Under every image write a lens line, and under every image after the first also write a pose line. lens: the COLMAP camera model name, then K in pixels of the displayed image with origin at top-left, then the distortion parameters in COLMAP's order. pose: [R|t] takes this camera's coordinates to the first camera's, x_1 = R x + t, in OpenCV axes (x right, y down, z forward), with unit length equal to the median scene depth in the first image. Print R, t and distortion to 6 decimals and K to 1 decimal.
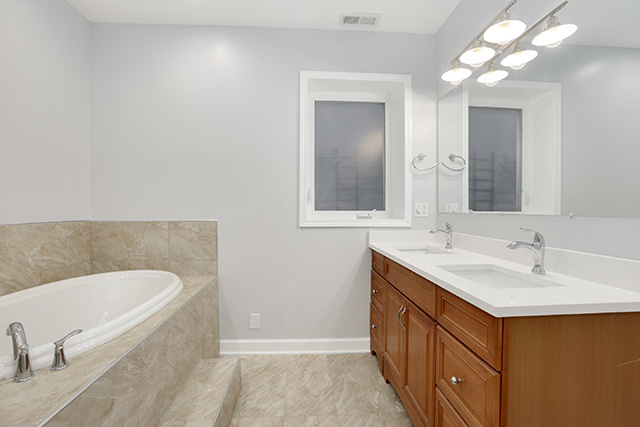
lens RADIAL K [[300.6, 0, 319.6], [0, 300.6, 213.5], [0, 0, 1]] dist [-0.022691, 0.003476]
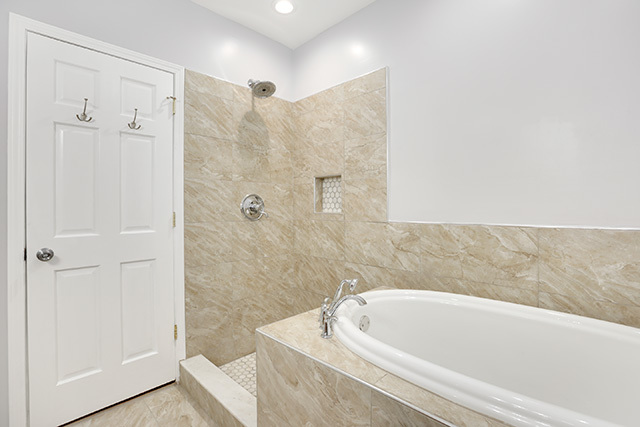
lens RADIAL K [[300.6, 0, 323.1], [0, 300.6, 211.0], [0, 0, 1]] dist [-0.022691, 0.003476]
pose [[-0.753140, 0.007231, -0.657820, -0.021893], [-0.002455, 0.999902, 0.013802, -0.016175], [0.657856, 0.012010, -0.753048, 1.155885]]
